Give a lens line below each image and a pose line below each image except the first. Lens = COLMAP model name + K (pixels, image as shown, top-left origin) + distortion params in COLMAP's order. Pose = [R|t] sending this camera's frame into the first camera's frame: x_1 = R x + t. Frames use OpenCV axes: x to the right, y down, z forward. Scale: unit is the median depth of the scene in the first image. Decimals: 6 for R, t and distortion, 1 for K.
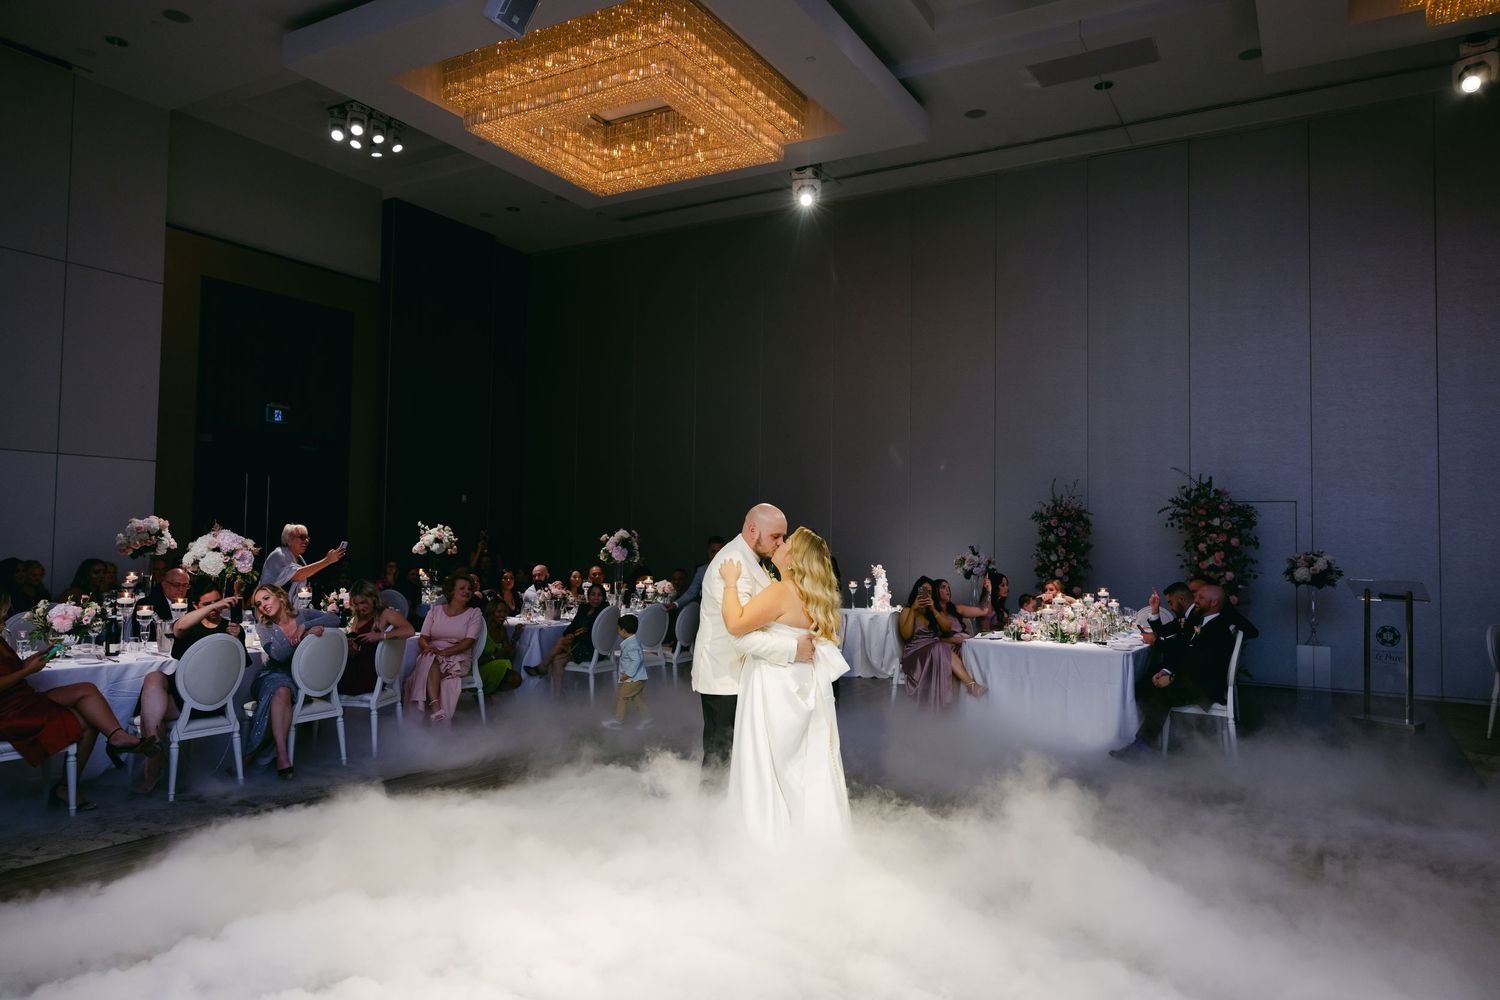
lens RADIAL K [[1056.5, 0, 753.6], [0, 1056.5, 495.2], [0, 0, 1]] dist [0.007257, 0.001351]
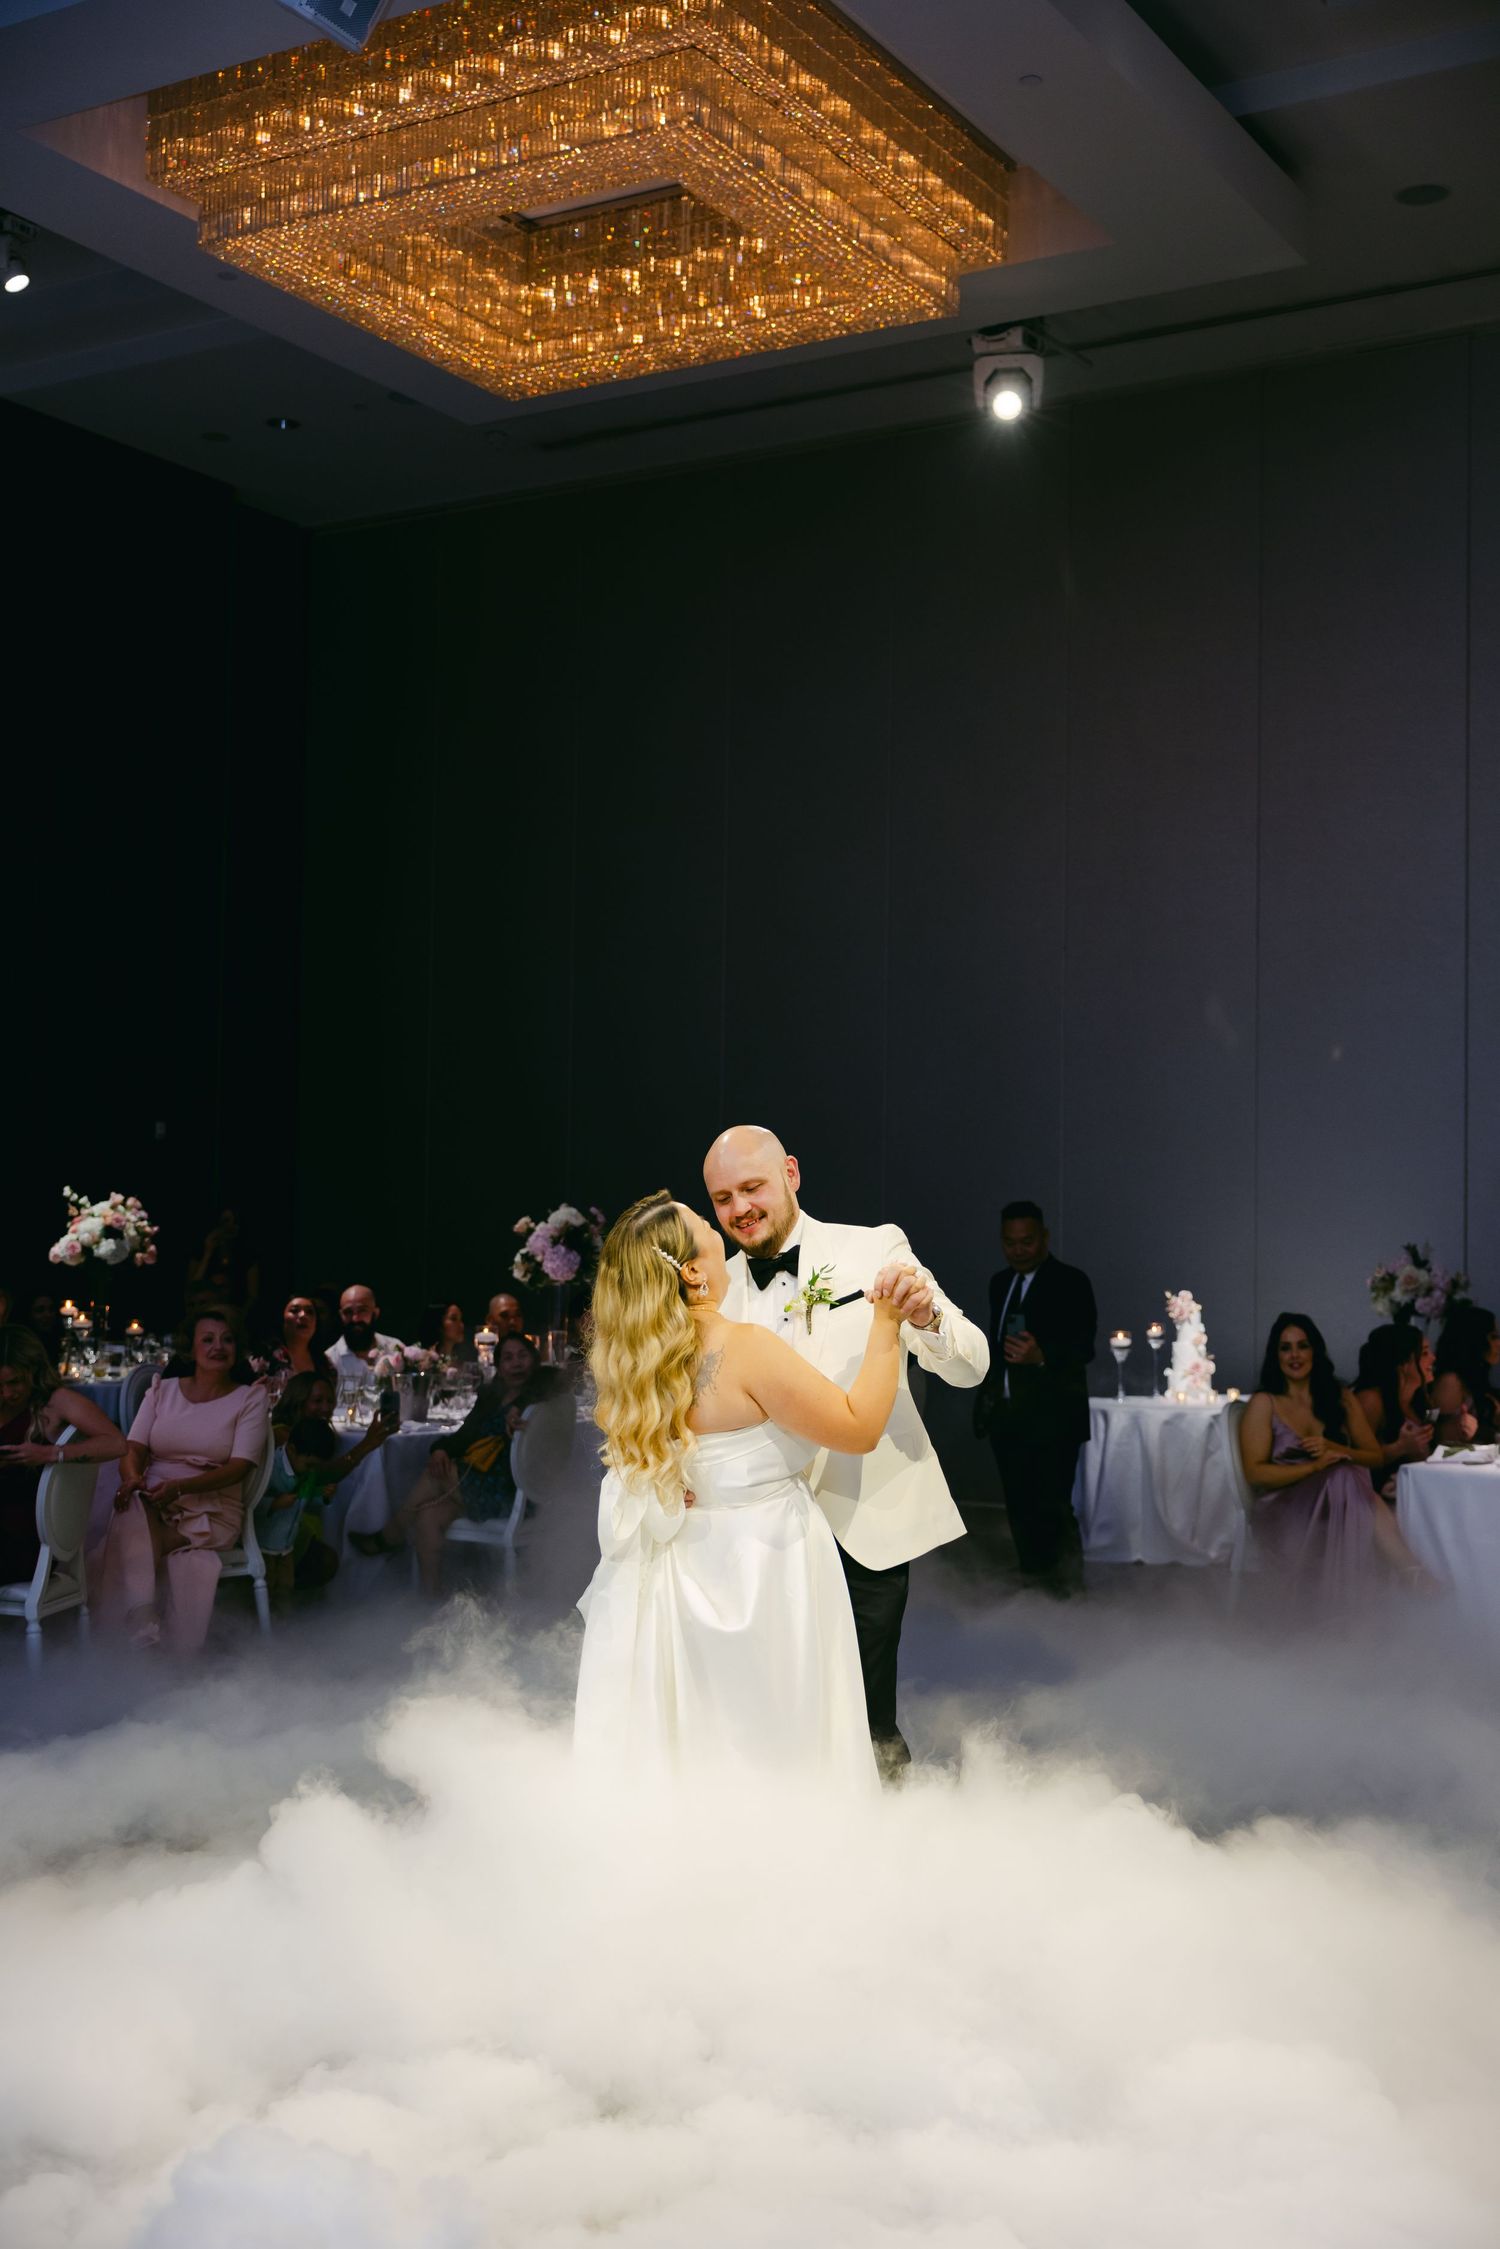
lens RADIAL K [[2733.9, 0, 747.9], [0, 2733.9, 1137.0], [0, 0, 1]] dist [0.010264, 0.000000]
pose [[0.999765, -0.000399, -0.021673, -0.030174], [0.000530, 0.999981, 0.006071, -0.000789], [0.021670, -0.006081, 0.999747, -0.074505]]
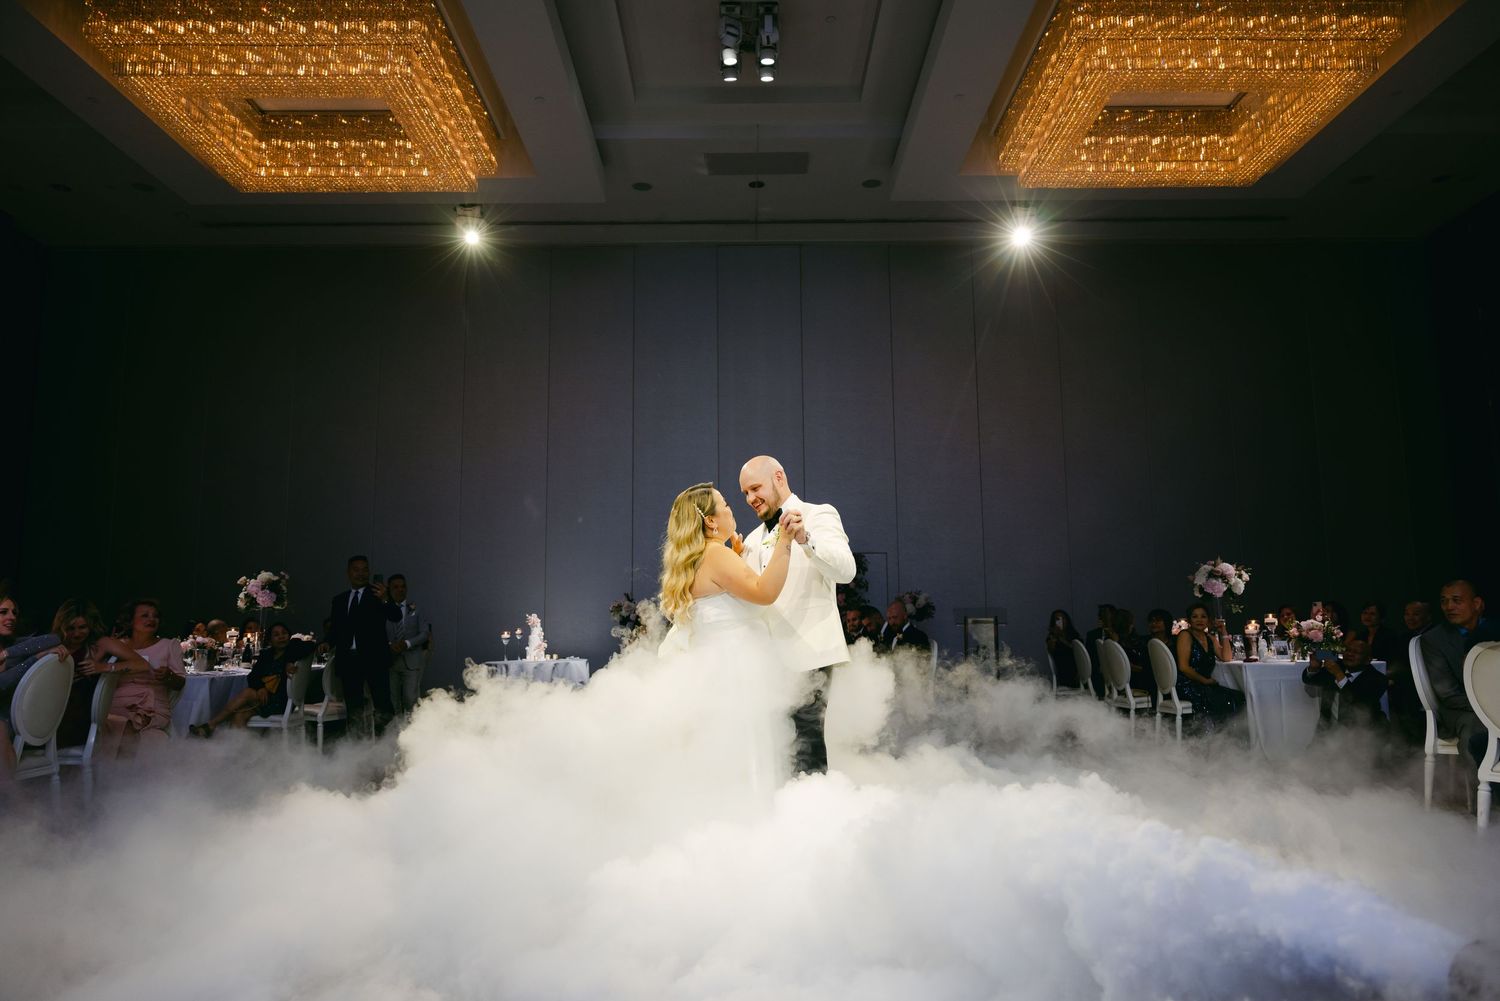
lens RADIAL K [[1086.0, 0, 749.2], [0, 1086.0, 491.3], [0, 0, 1]] dist [0.007438, 0.001613]
pose [[0.849526, 0.052403, 0.524937, -0.261122], [0.000432, 0.994985, -0.100025, 0.057322], [-0.527546, 0.085201, 0.845243, 0.037613]]
